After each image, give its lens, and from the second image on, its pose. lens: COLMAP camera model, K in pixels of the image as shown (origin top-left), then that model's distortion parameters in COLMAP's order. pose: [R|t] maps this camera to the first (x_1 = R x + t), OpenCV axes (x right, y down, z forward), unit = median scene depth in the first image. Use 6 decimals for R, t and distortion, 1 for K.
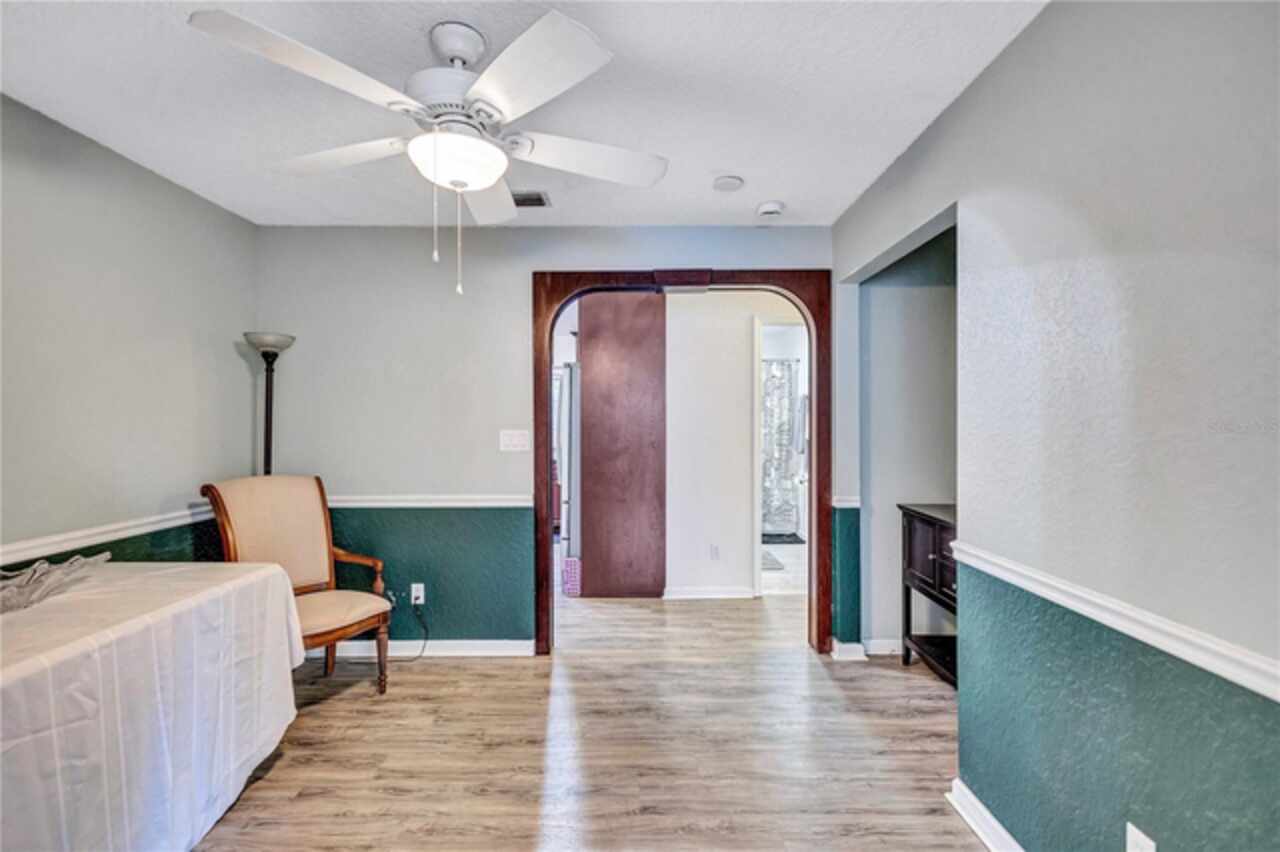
lens RADIAL K [[528.4, 0, 637.5], [0, 528.4, 423.8], [0, 0, 1]] dist [-0.000265, -0.000559]
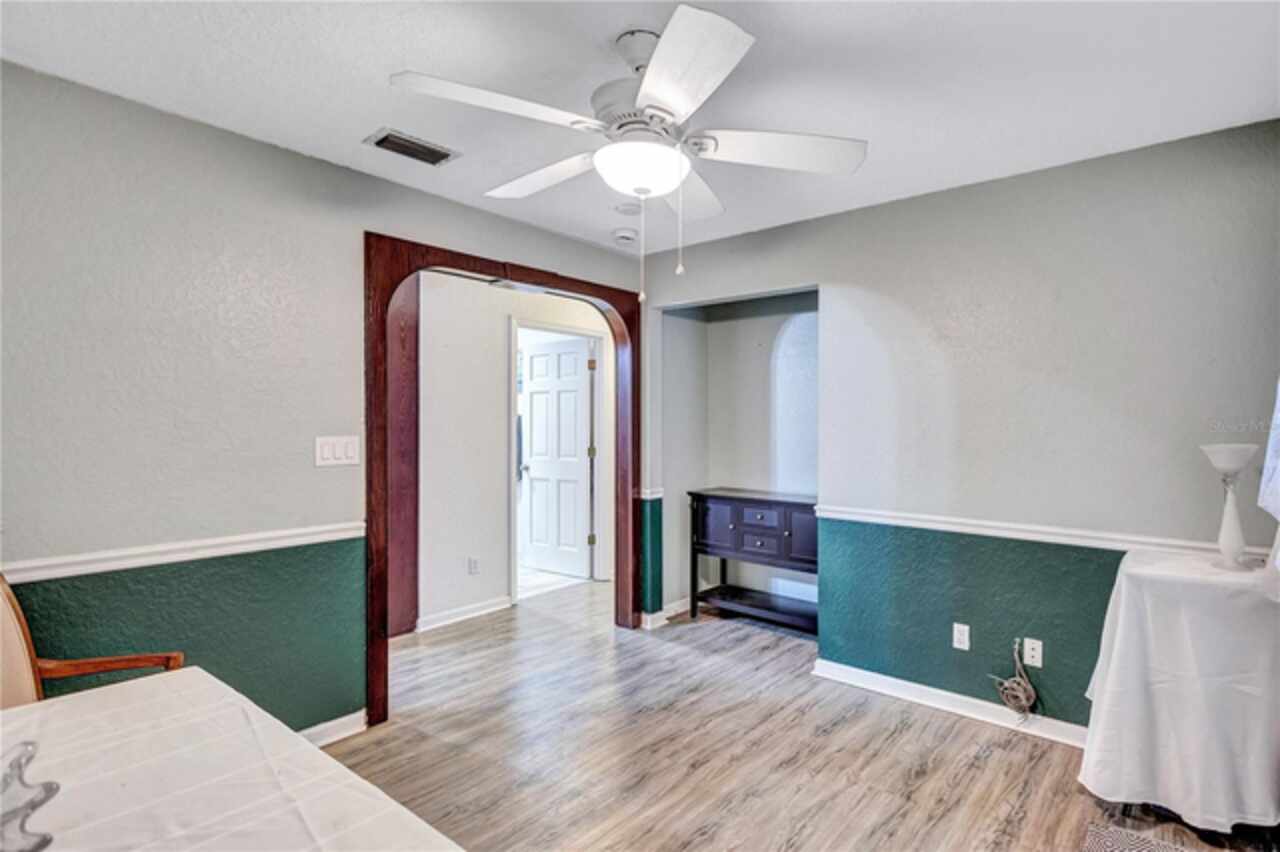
lens RADIAL K [[592.9, 0, 644.6], [0, 592.9, 420.3], [0, 0, 1]] dist [0.003285, 0.000277]
pose [[0.670944, 0.005818, 0.741485, -0.707263], [-0.002848, 0.999982, -0.005269, -0.010224], [-0.741502, 0.001424, 0.670949, 0.146899]]
